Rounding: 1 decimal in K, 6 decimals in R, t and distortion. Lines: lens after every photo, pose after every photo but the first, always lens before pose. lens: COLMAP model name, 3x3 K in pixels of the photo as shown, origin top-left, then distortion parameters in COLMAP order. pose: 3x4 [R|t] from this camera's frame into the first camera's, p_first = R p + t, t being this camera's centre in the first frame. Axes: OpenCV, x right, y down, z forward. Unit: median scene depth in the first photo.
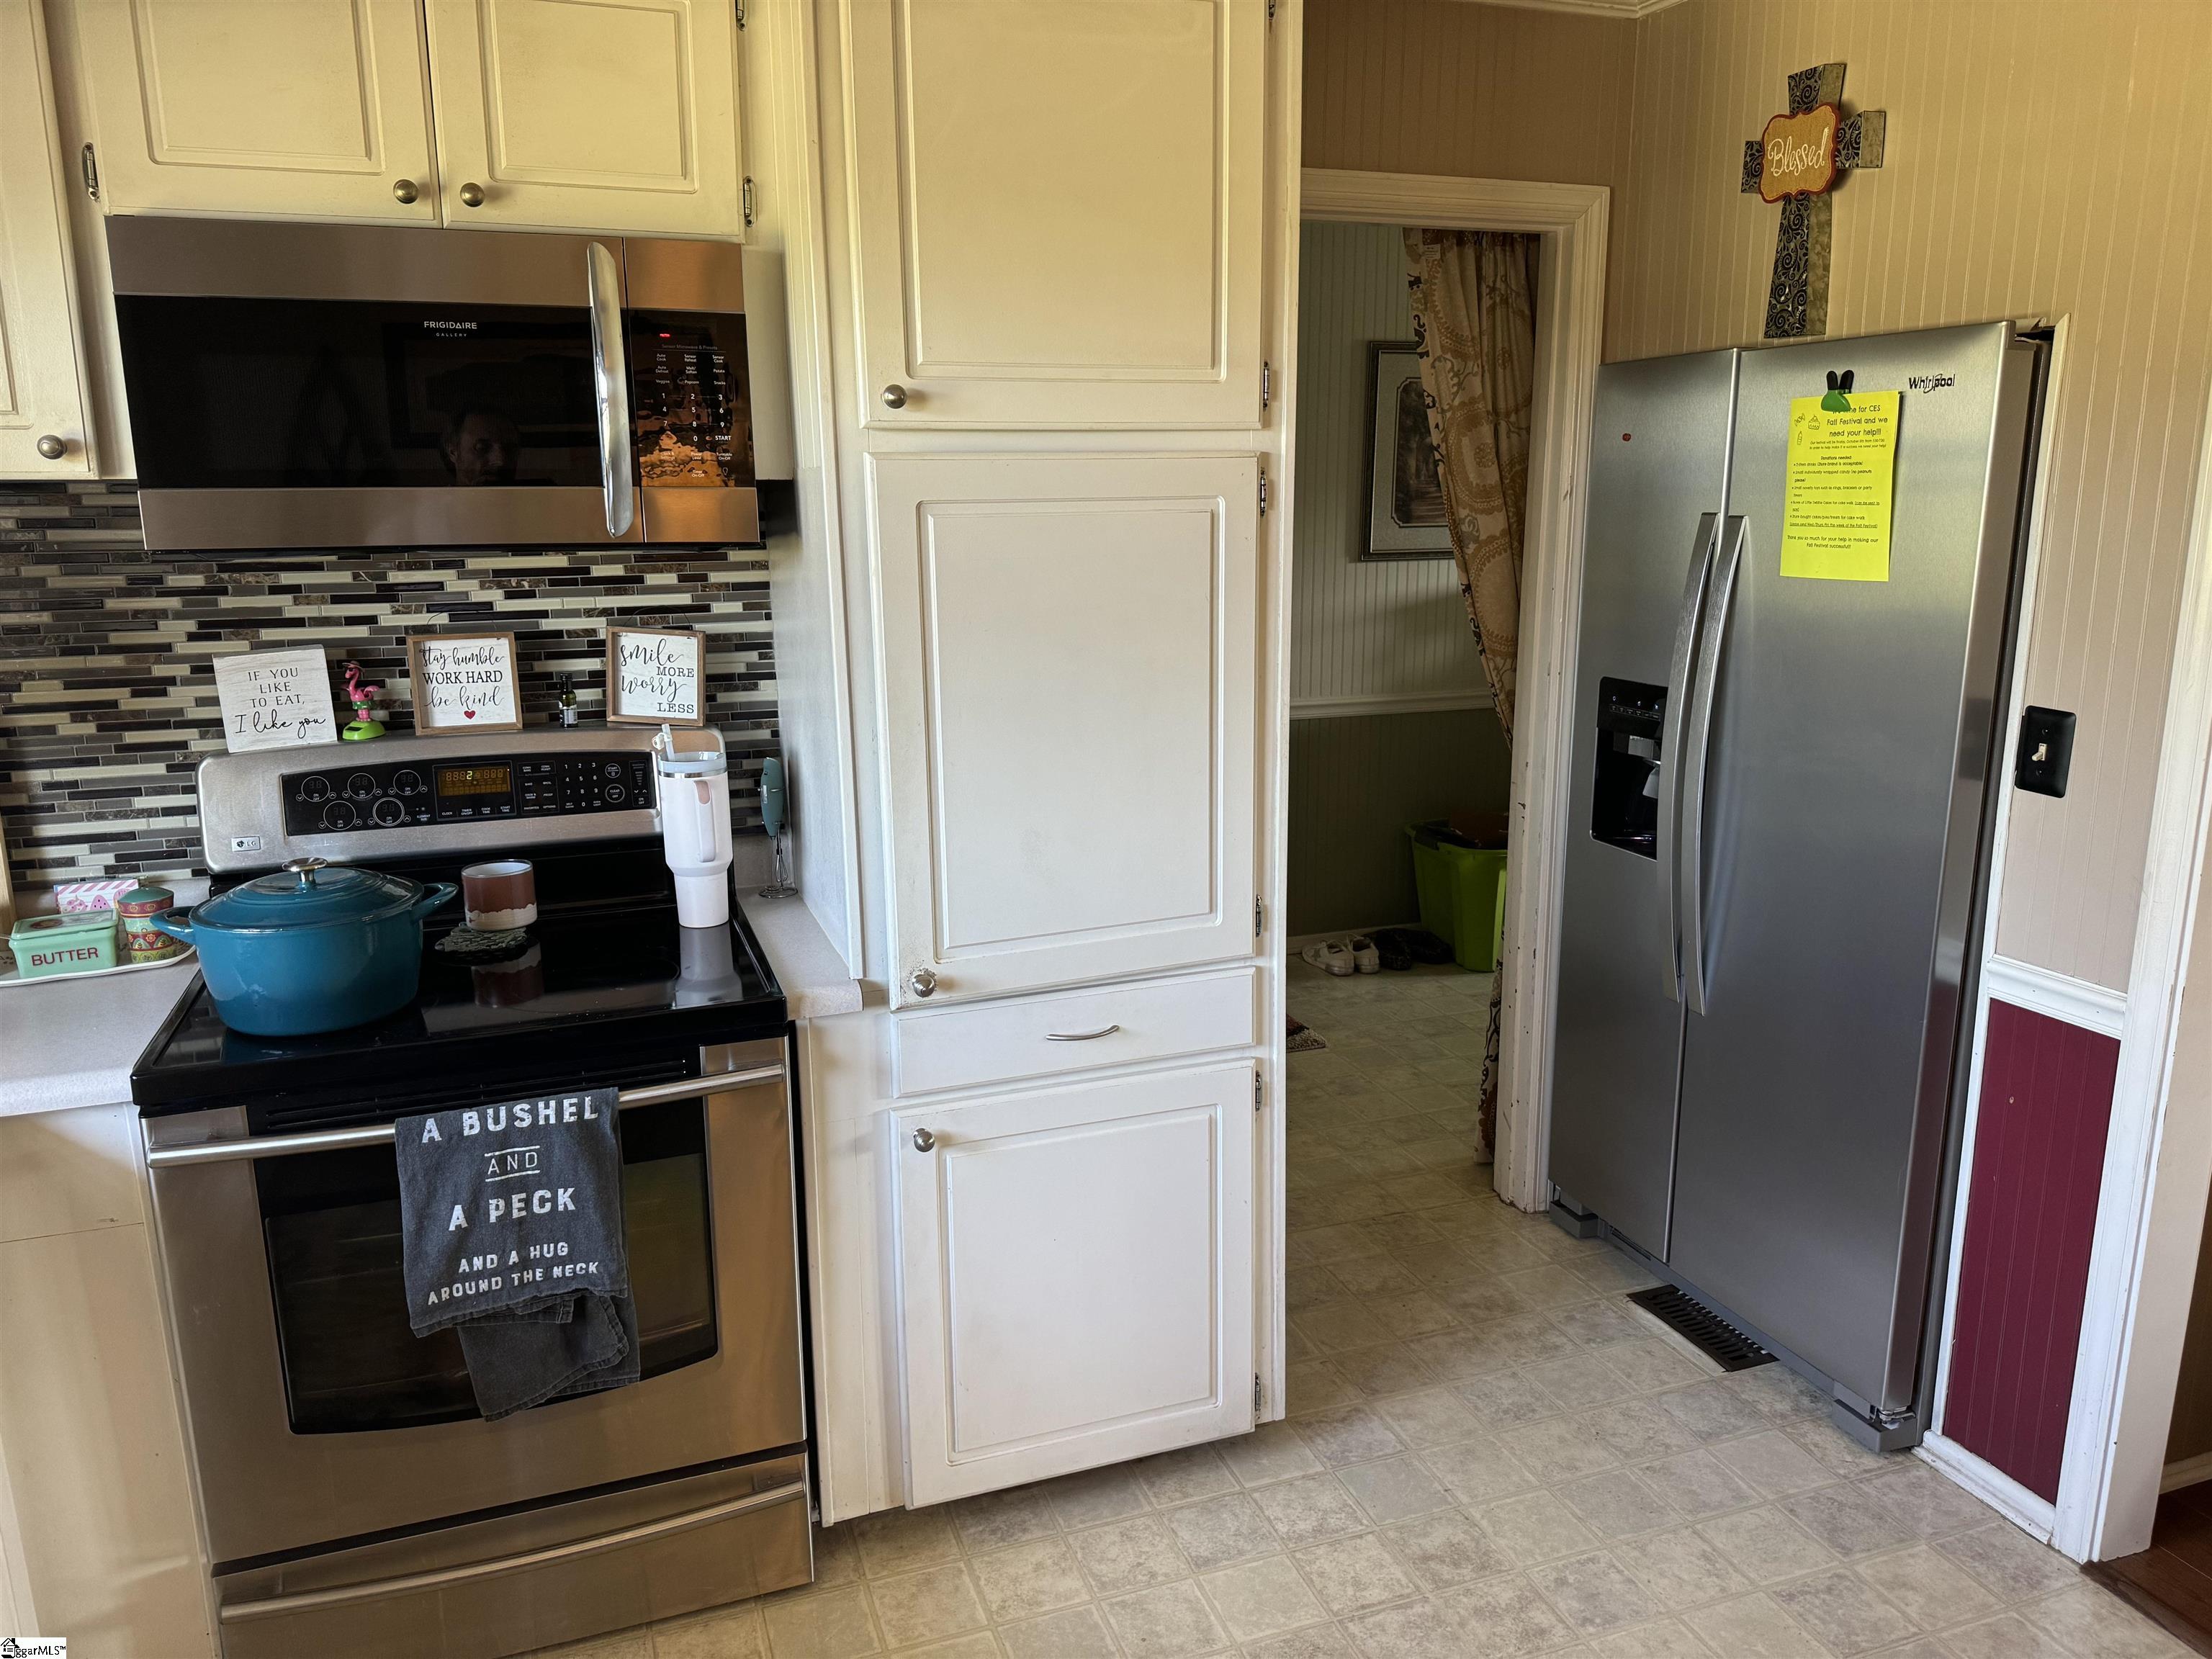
lens RADIAL K [[1548.6, 0, 1104.3], [0, 1548.6, 823.8], [0, 0, 1]] dist [0.059953, -0.074914]
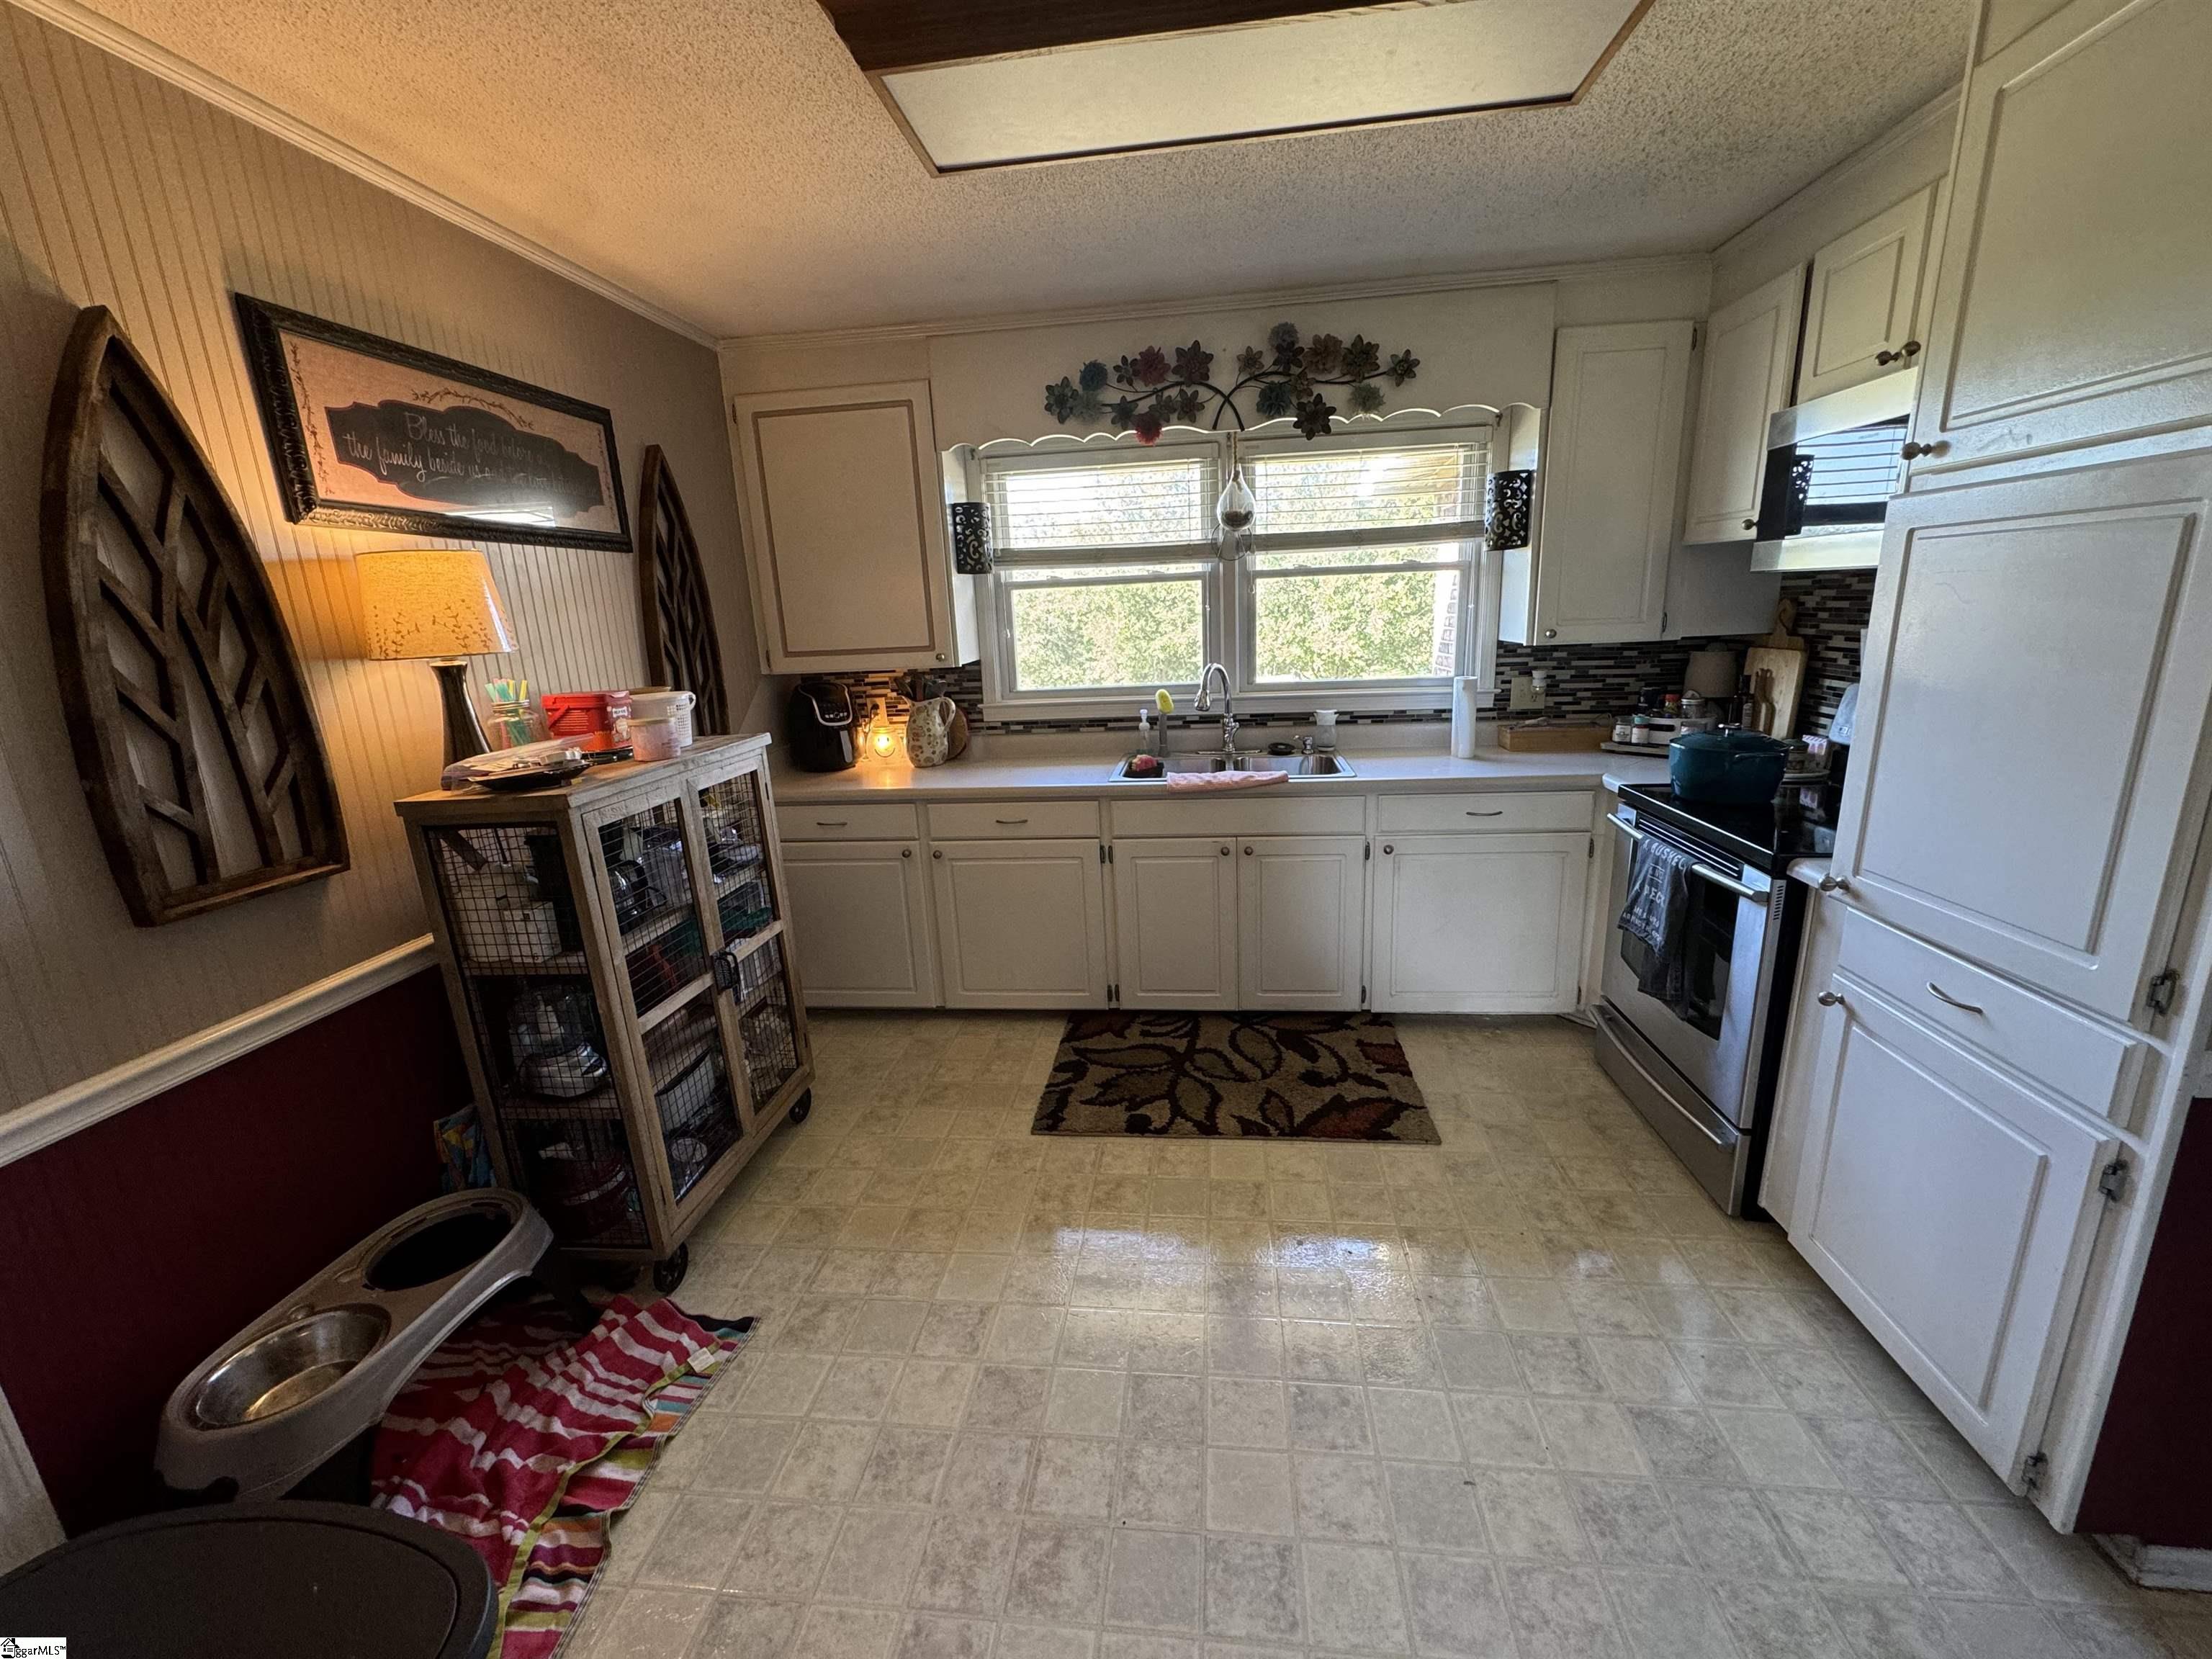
lens RADIAL K [[876.4, 0, 1109.5], [0, 876.4, 826.7], [0, 0, 1]] dist [0.001945, -0.000790]
pose [[-0.448978, 0.244963, -0.859309, 0.788531], [-0.135967, 0.931759, 0.336658, -0.114653], [0.883138, 0.267989, -0.385032, 0.665418]]
